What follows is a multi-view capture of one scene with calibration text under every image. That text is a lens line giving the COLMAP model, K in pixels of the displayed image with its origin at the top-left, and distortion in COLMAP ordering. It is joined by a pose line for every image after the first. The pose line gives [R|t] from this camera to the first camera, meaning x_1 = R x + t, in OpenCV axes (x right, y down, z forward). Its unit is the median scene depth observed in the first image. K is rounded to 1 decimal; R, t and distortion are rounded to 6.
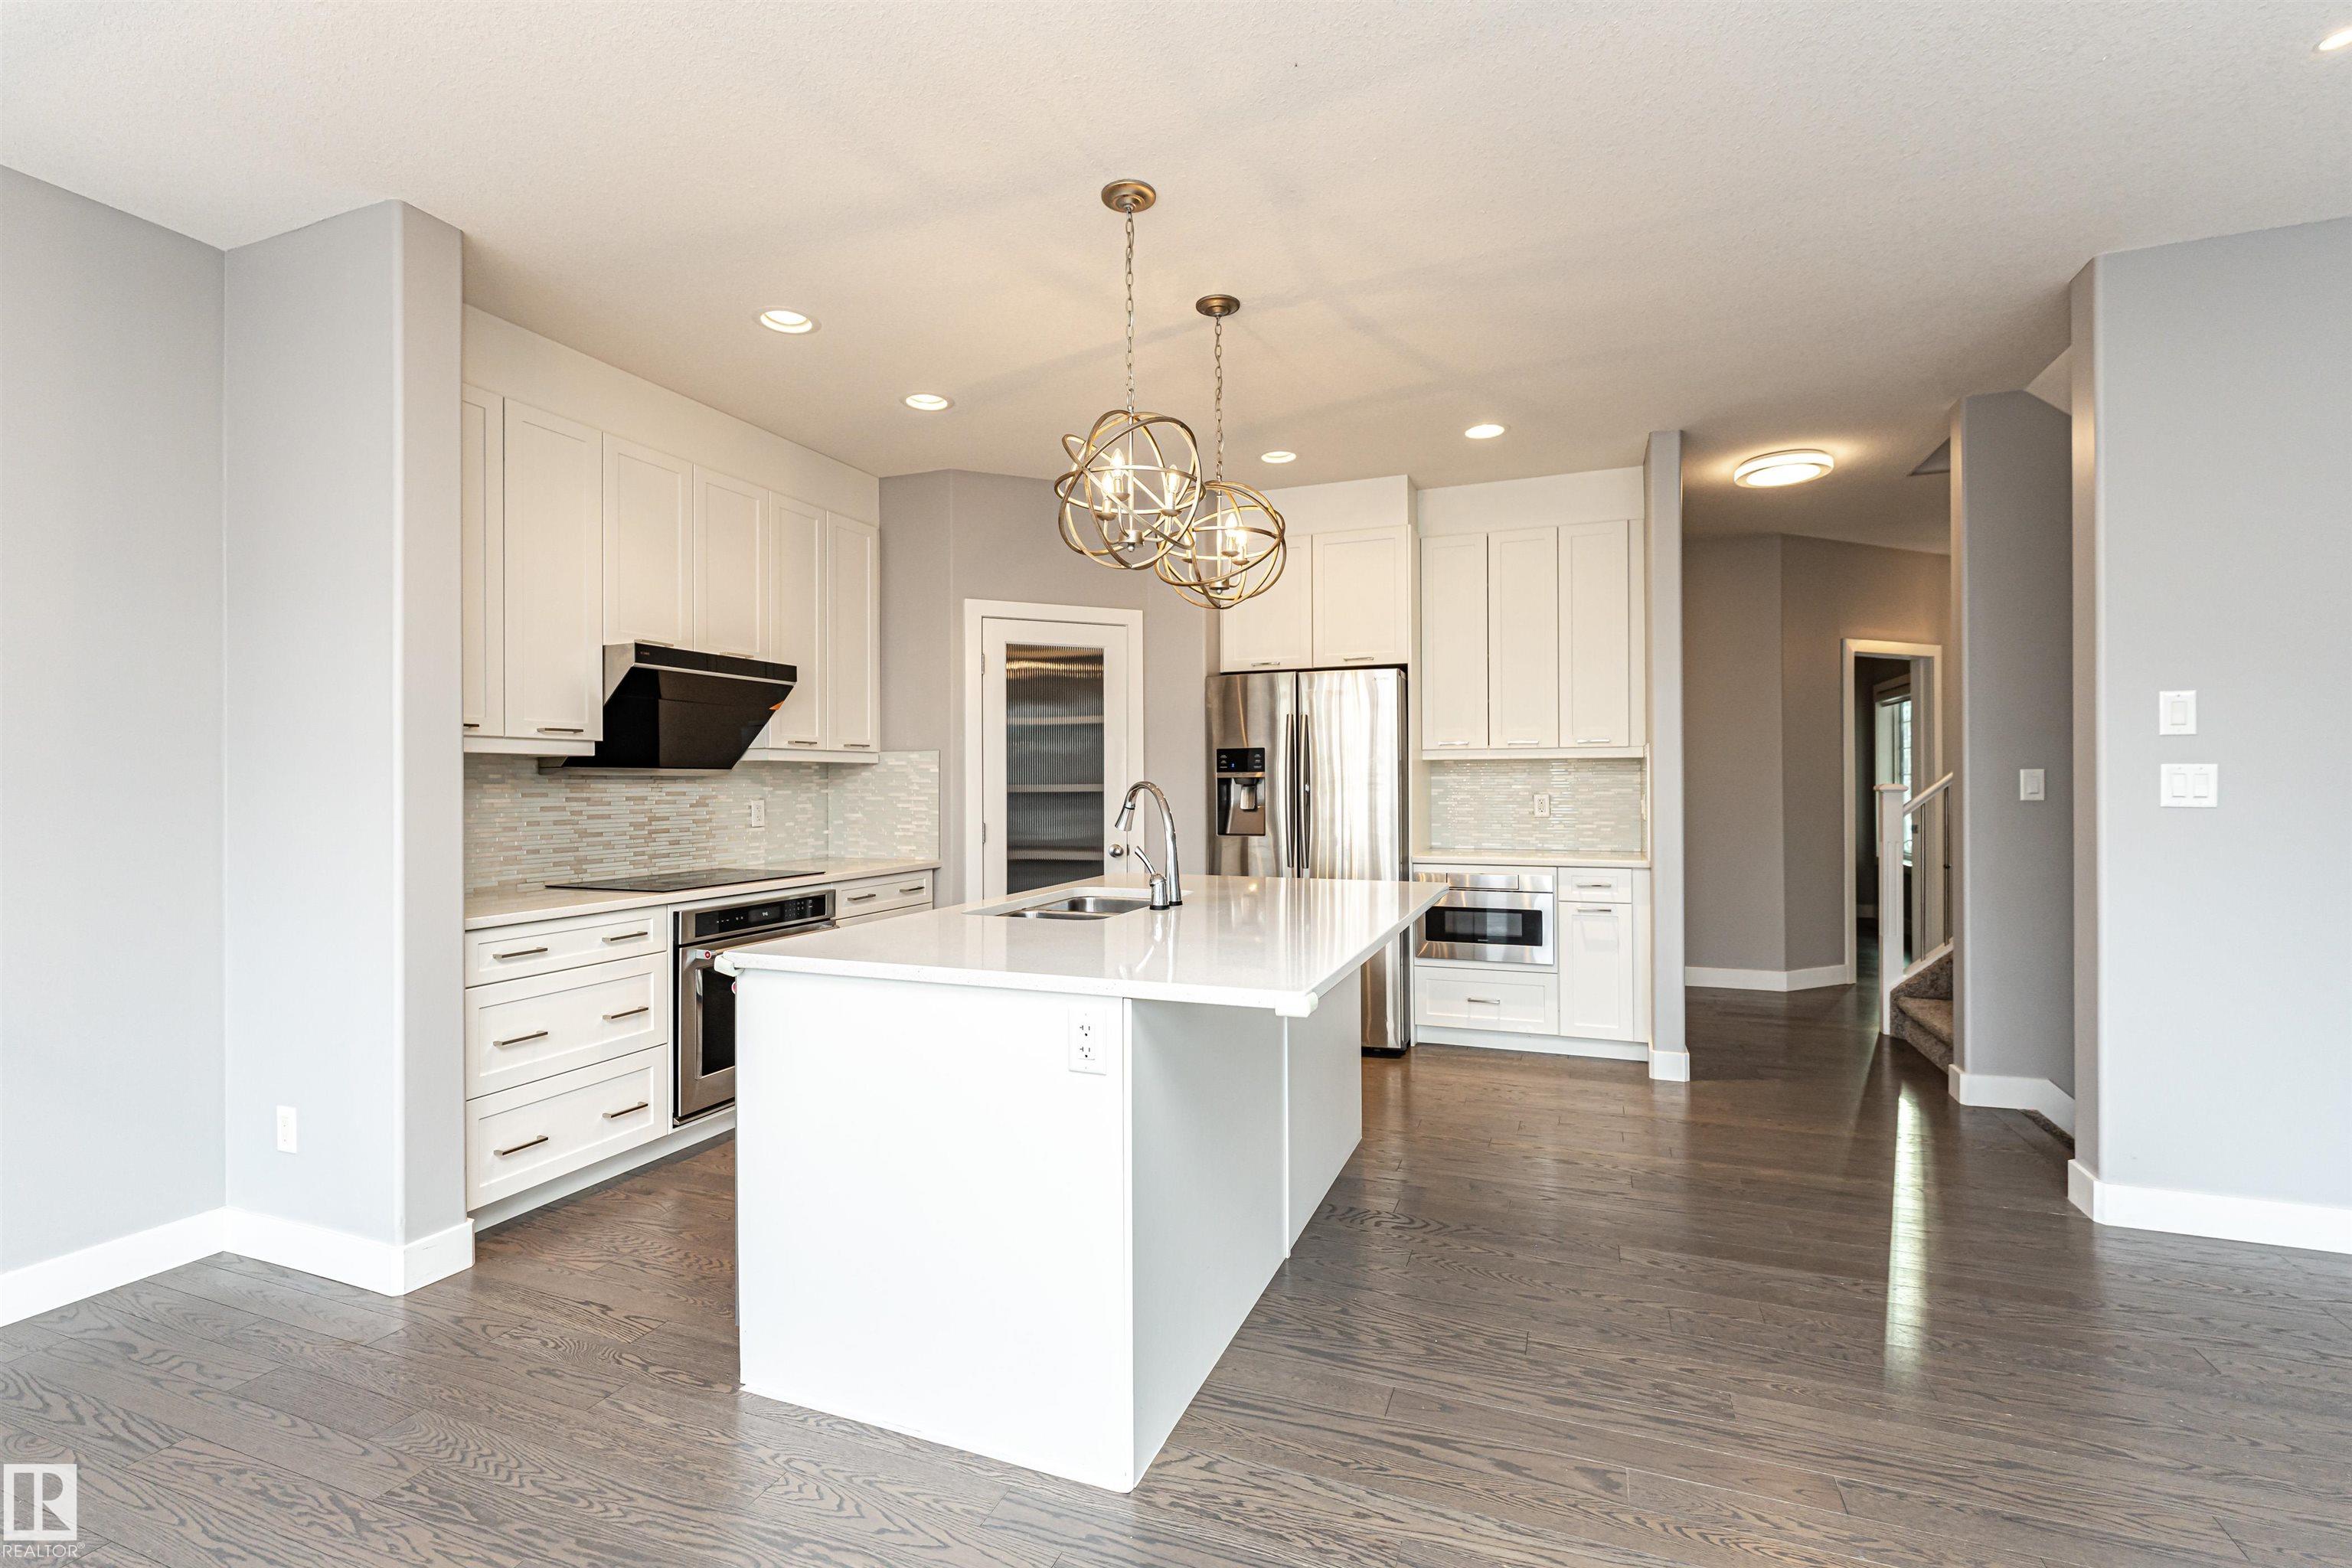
lens RADIAL K [[1026.6, 0, 1187.6], [0, 1026.6, 782.1], [0, 0, 1]] dist [0.001339, -0.000182]
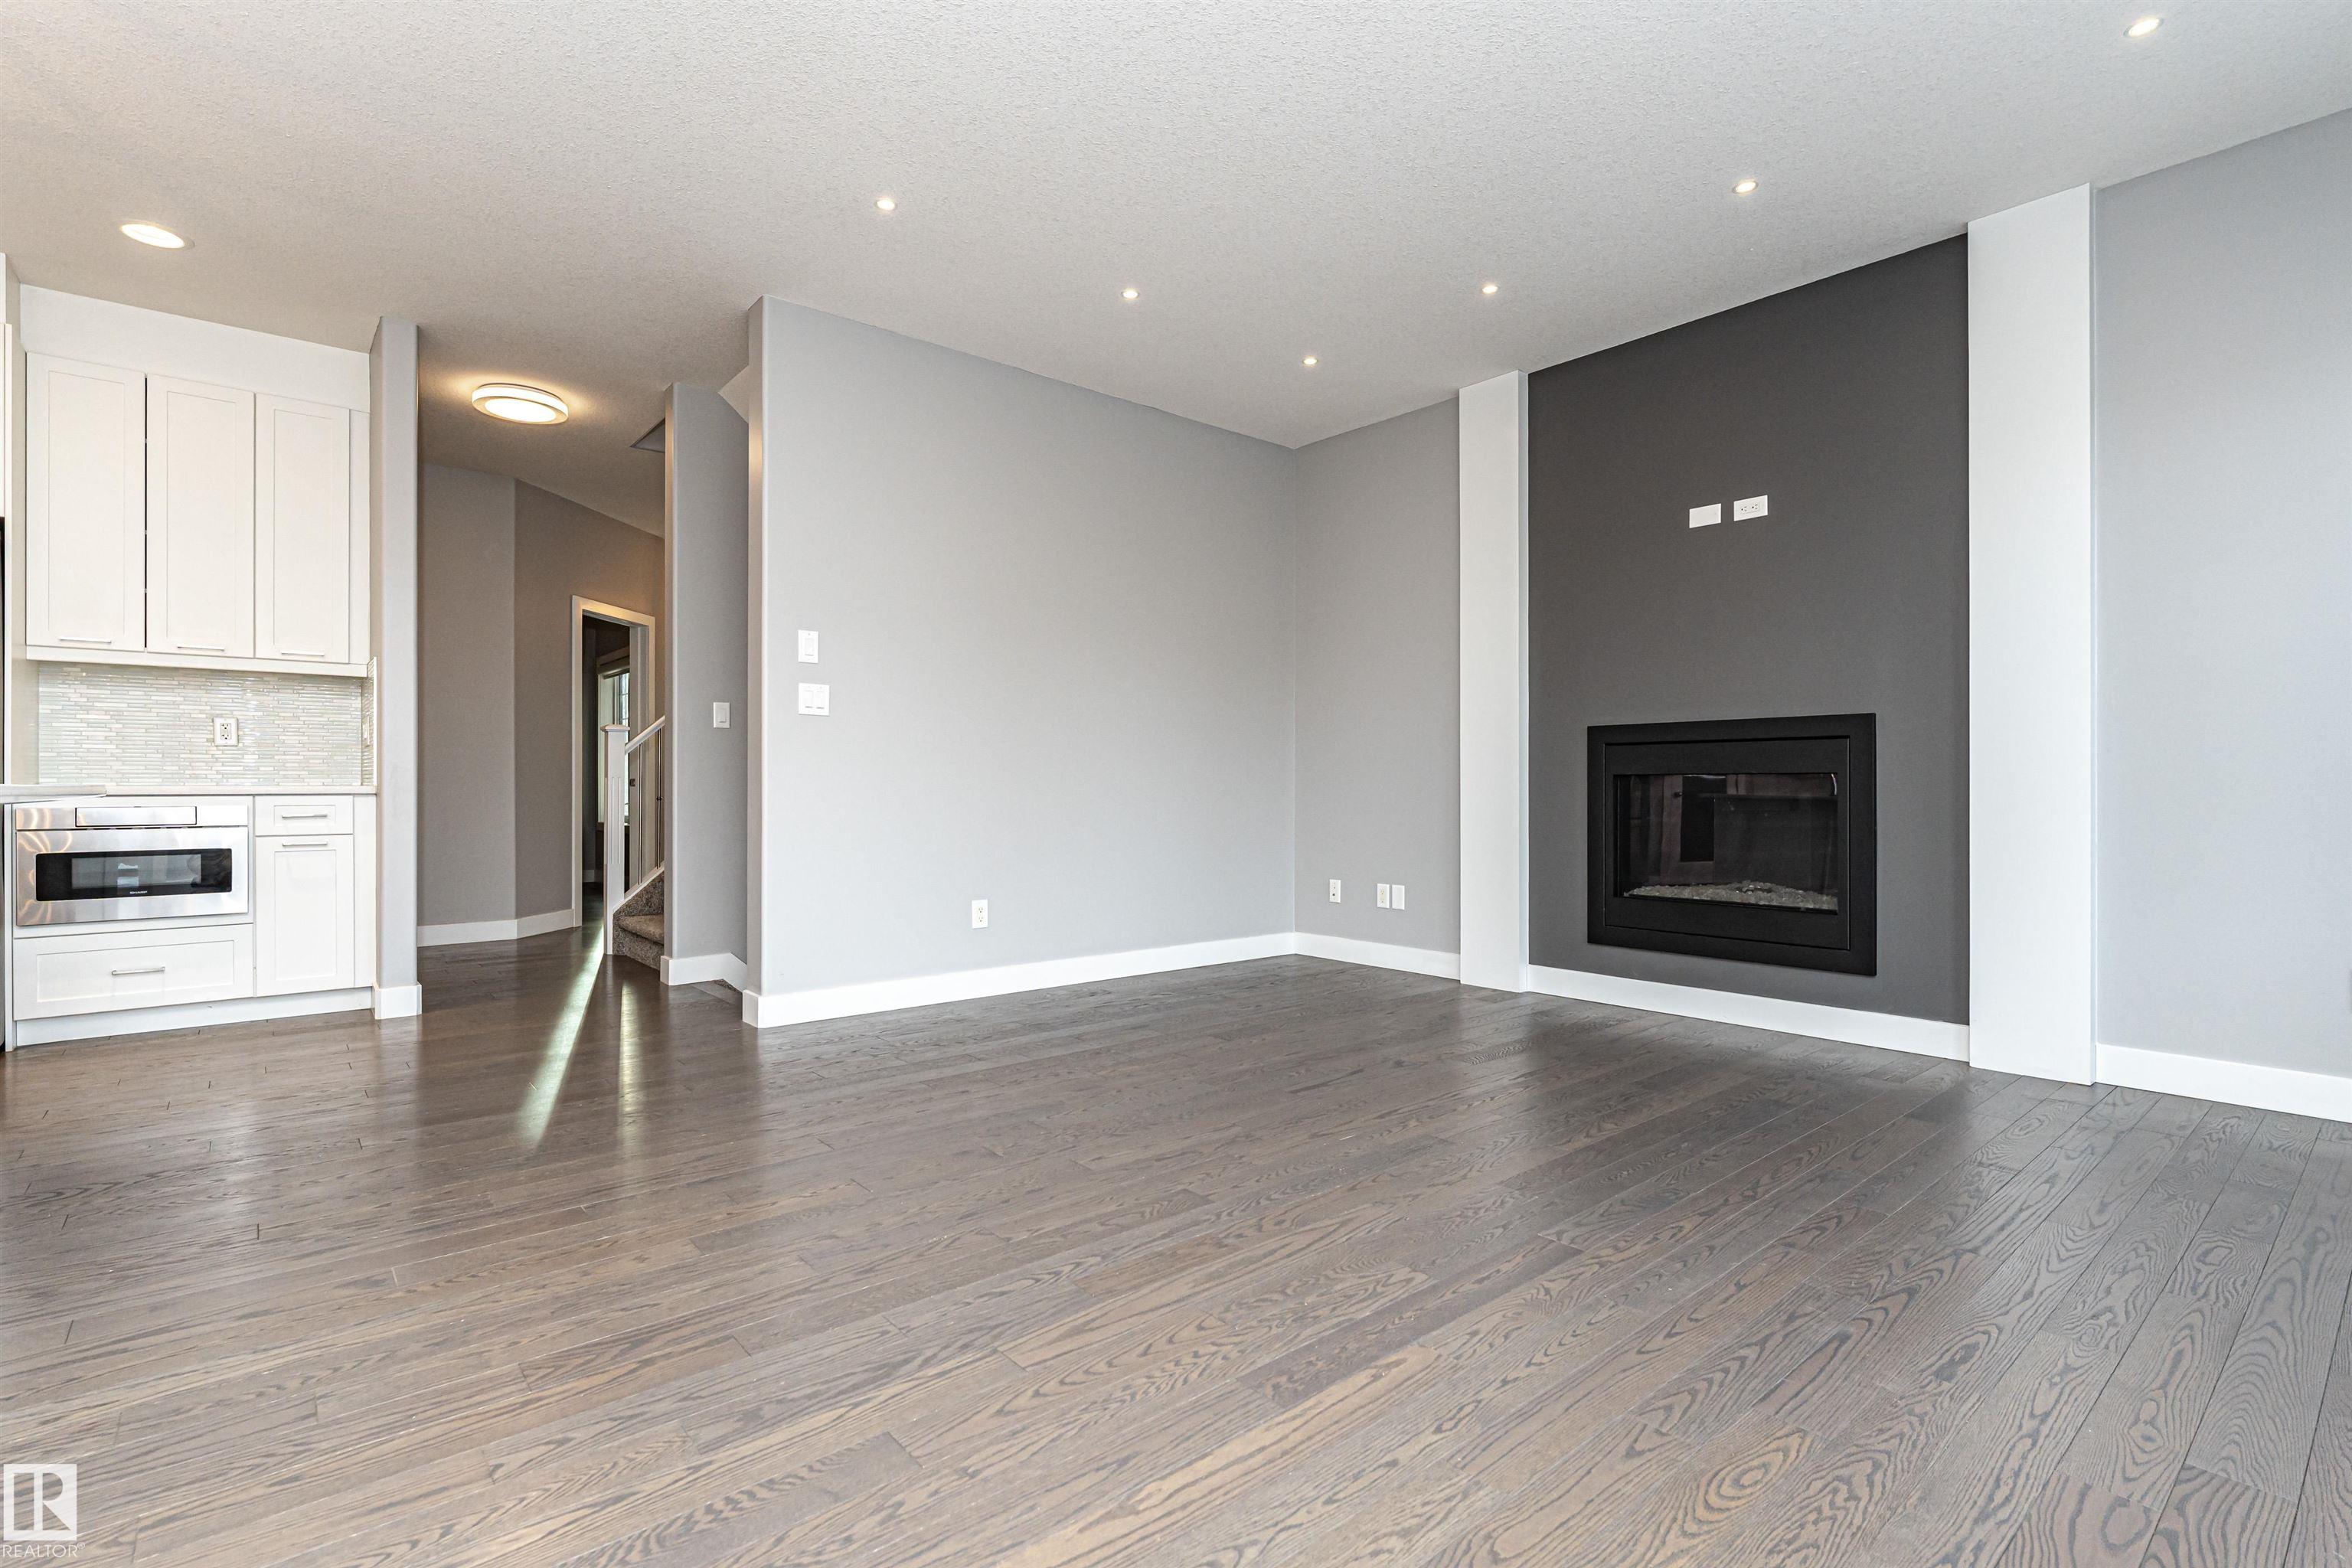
lens RADIAL K [[1101.4, 0, 1151.1], [0, 1101.4, 780.7], [0, 0, 1]] dist [-0.004389, 0.000540]
pose [[0.488681, 0.005697, 0.872444, -0.071327], [-0.004739, 0.999981, -0.003875, 0.077626], [-0.872450, -0.002241, 0.488699, -0.087595]]
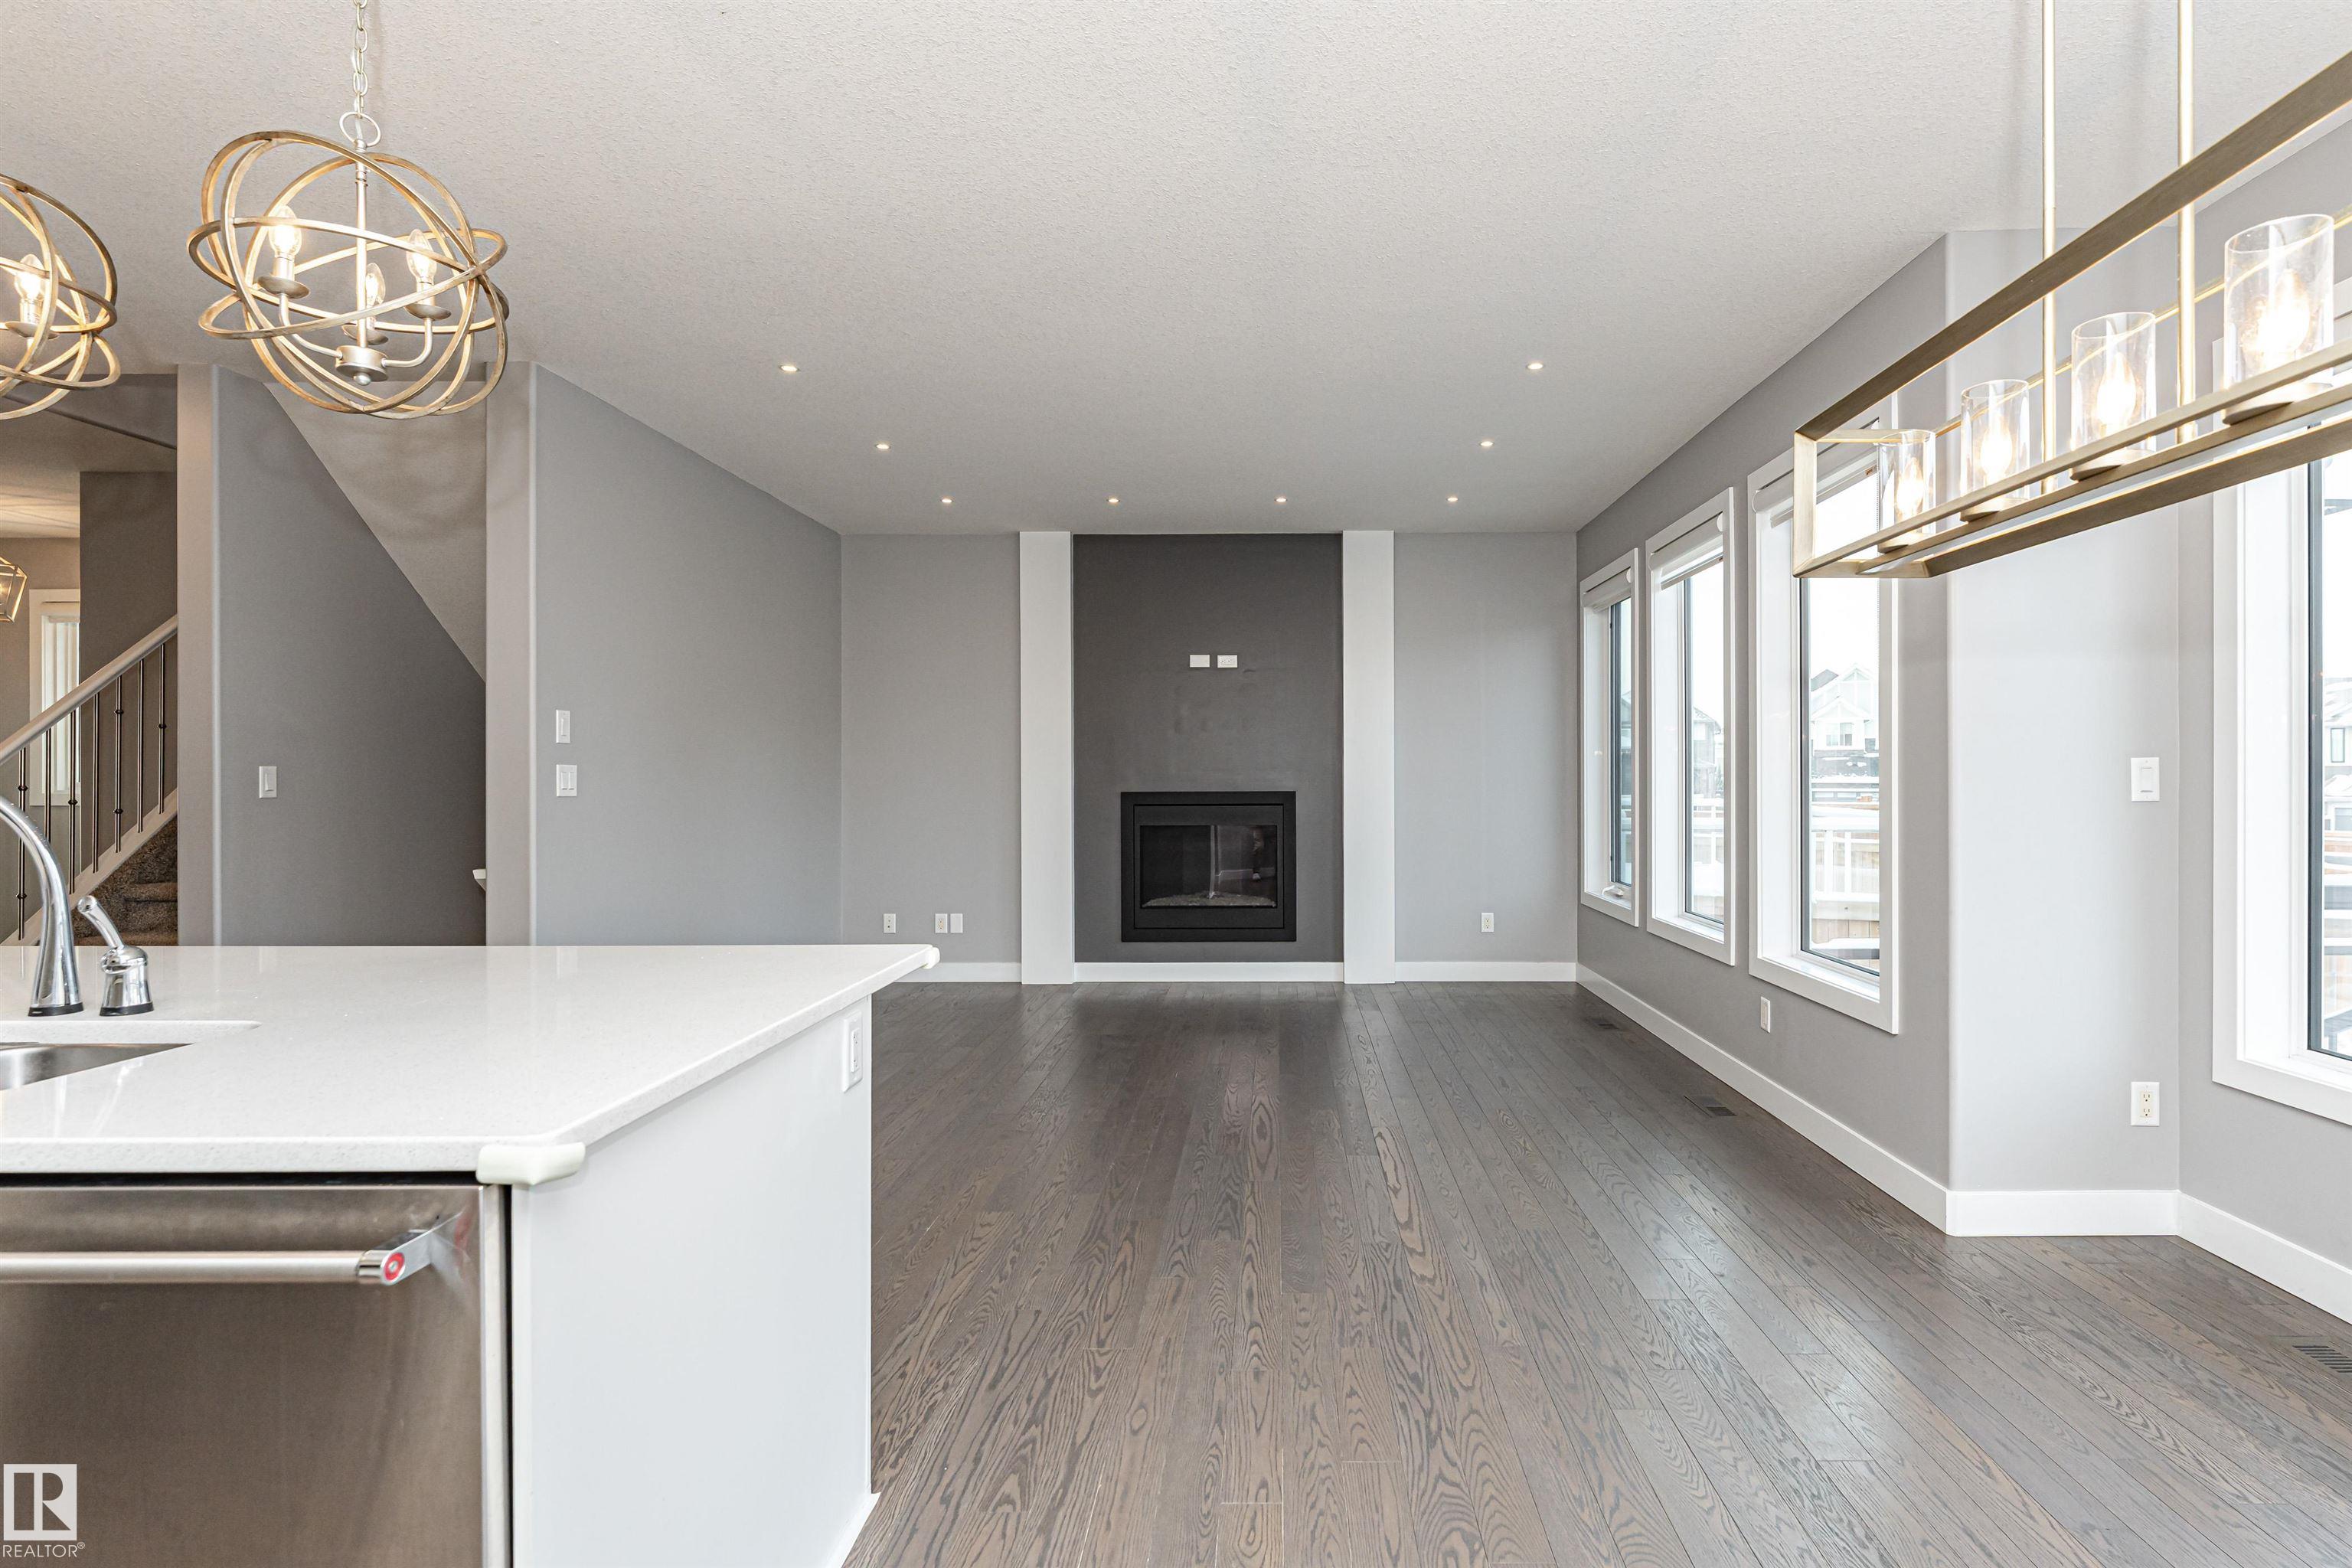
lens RADIAL K [[1131.2, 0, 1274.4], [0, 1131.2, 779.9], [0, 0, 1]] dist [-0.004664, -0.000492]
pose [[-0.349824, 0.003207, 0.936810, -0.501012], [0.001499, 0.999995, -0.002864, 0.005115], [-0.936814, 0.000403, -0.349827, 0.425748]]
